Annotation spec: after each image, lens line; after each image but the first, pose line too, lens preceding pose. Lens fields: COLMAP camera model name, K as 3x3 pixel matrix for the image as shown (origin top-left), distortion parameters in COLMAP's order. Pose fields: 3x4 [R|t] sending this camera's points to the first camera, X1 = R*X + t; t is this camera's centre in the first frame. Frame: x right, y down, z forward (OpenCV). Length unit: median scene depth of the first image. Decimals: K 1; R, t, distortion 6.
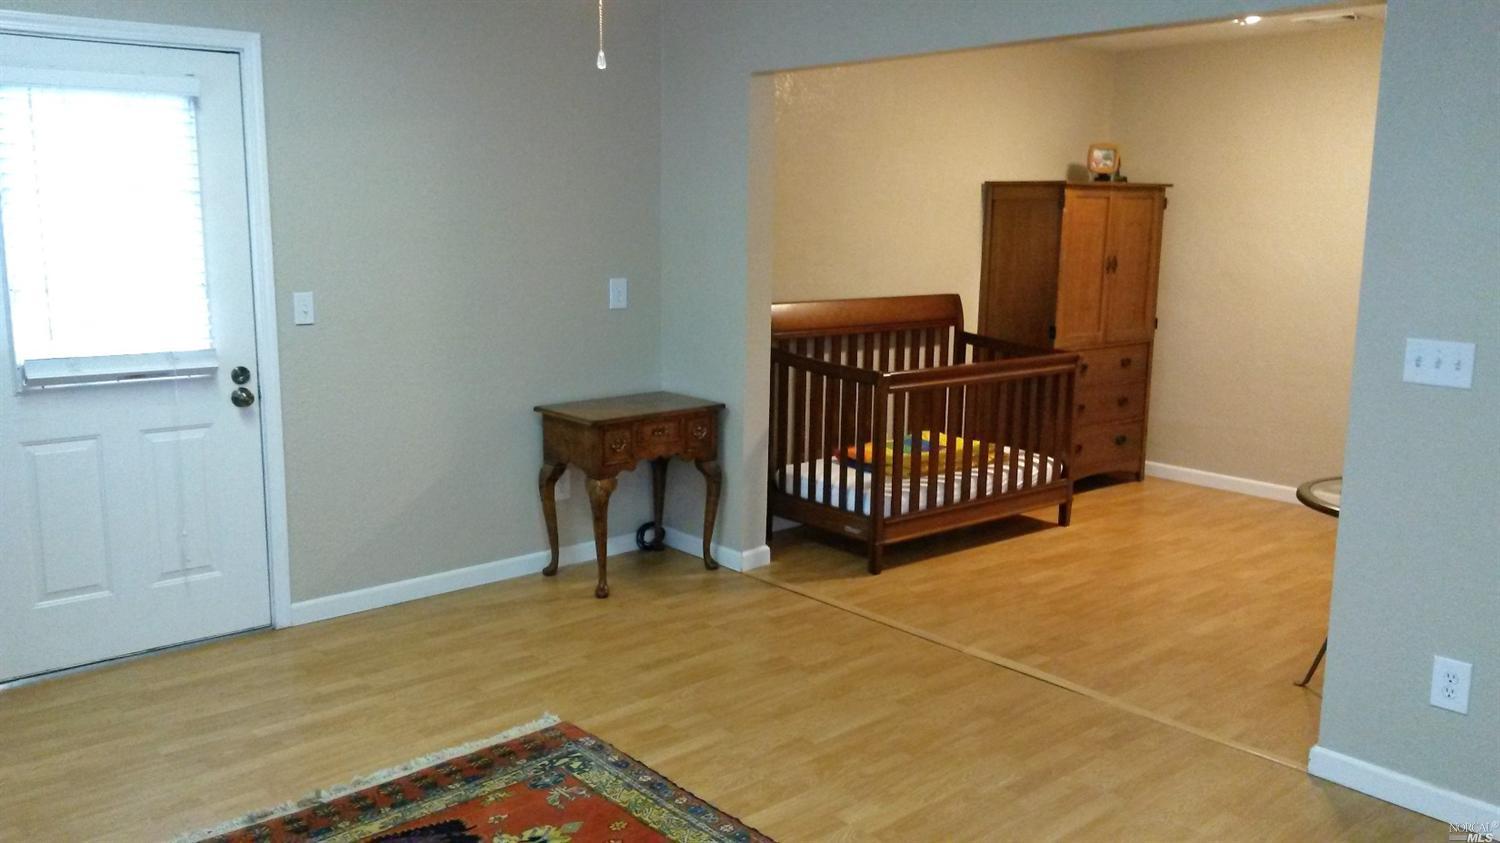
lens RADIAL K [[1163.1, 0, 731.5], [0, 1163.1, 422.4], [0, 0, 1]] dist [0.071123, -0.000404]
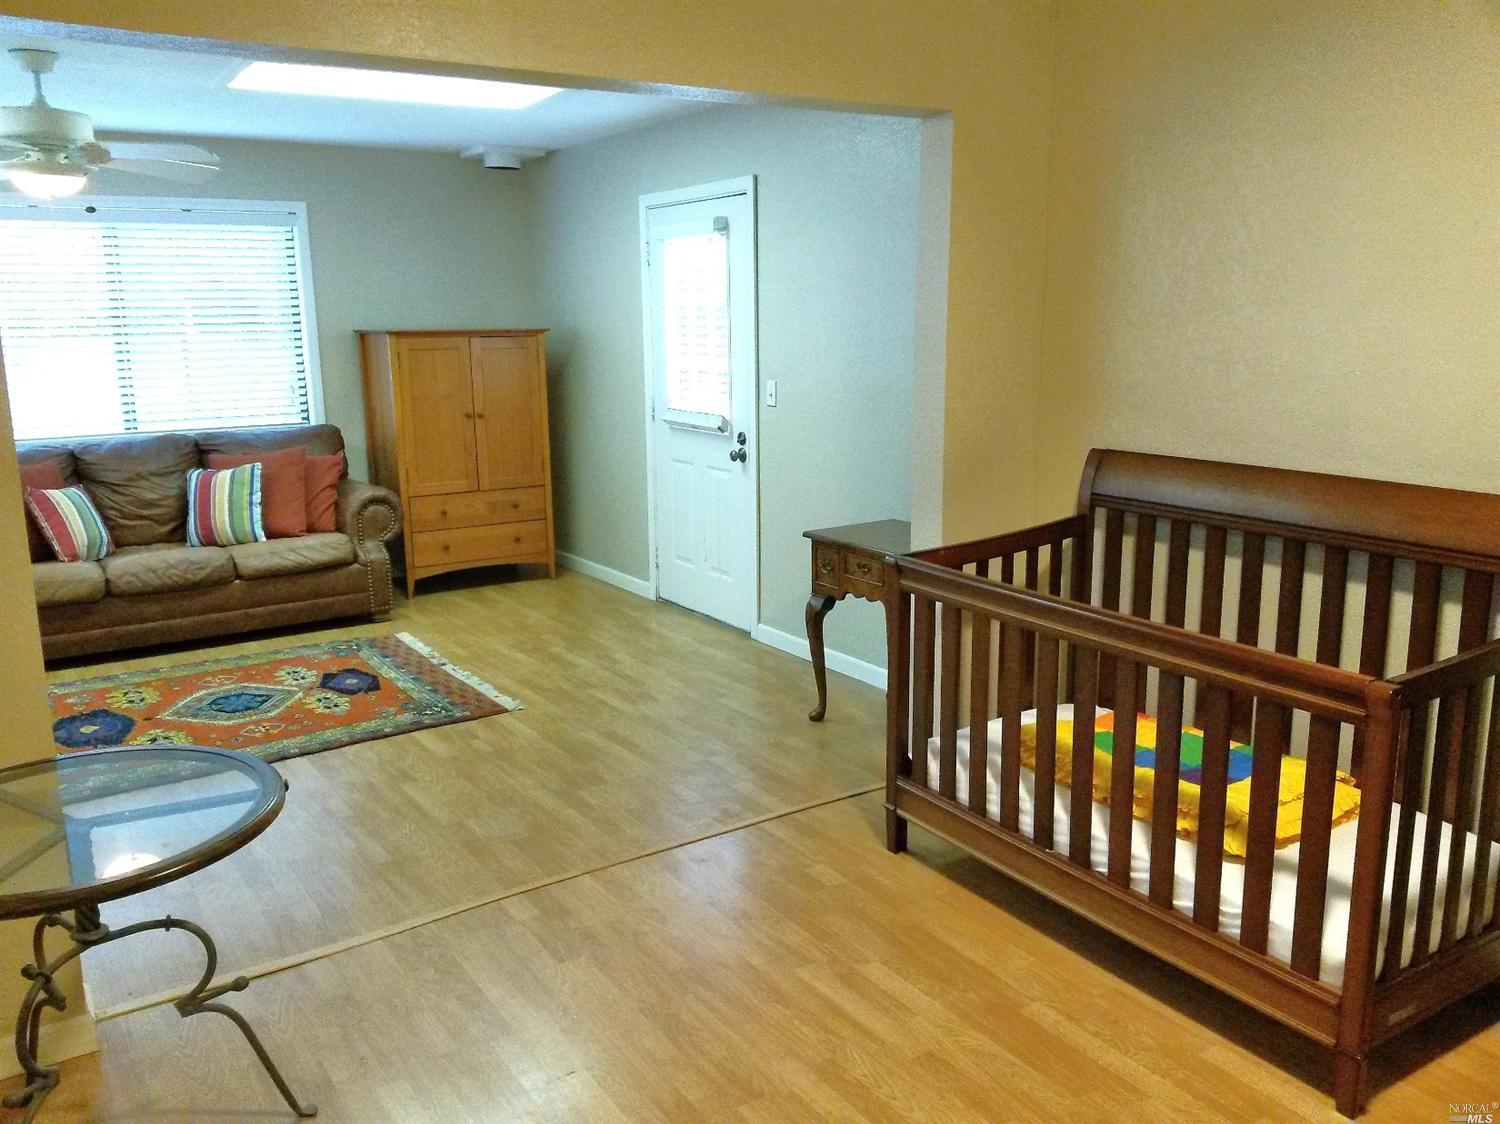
lens RADIAL K [[1204.4, 0, 740.4], [0, 1204.4, 542.2], [0, 0, 1]] dist [0.118412, -0.203714]
pose [[-0.109820, 0.184200, -0.976734, 0.932180], [-0.166281, 0.965425, 0.200763, -0.198939], [0.979944, 0.184460, -0.075394, 1.111966]]
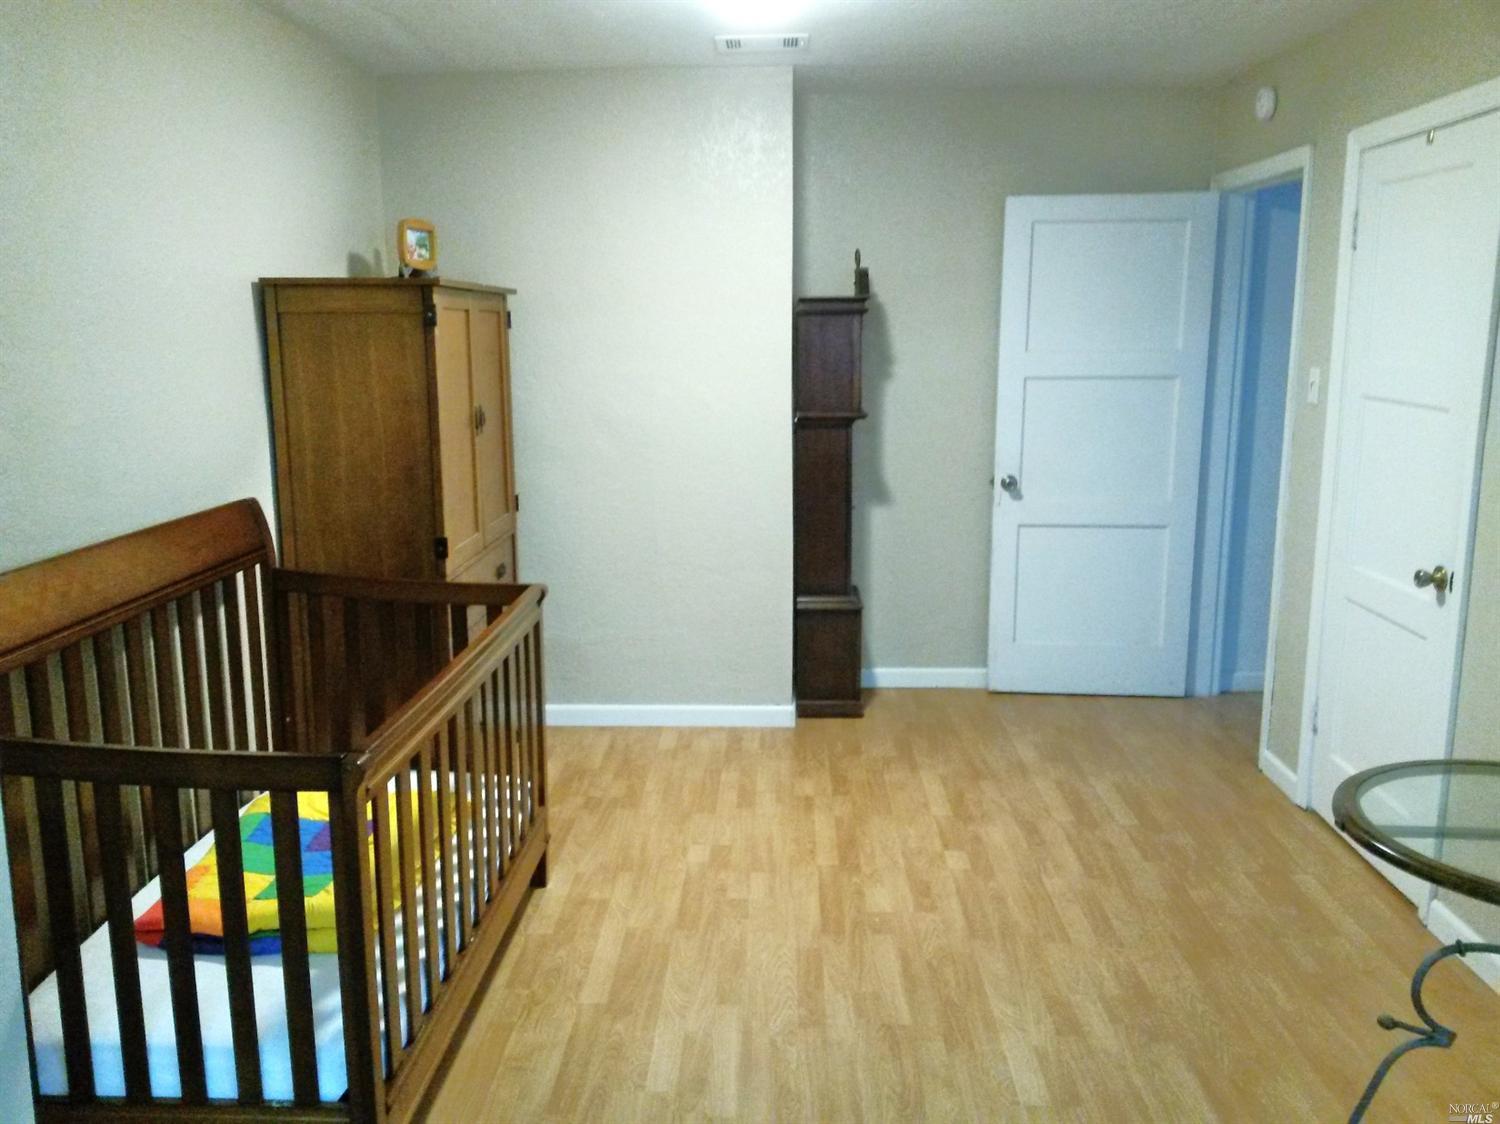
lens RADIAL K [[1204.4, 0, 740.4], [0, 1204.4, 542.2], [0, 0, 1]] dist [0.118412, -0.203714]
pose [[0.666430, -0.147144, 0.730903, -0.083382], [0.143956, 0.987279, 0.067500, -0.143040], [-0.731538, 0.060233, 0.679135, 0.718628]]
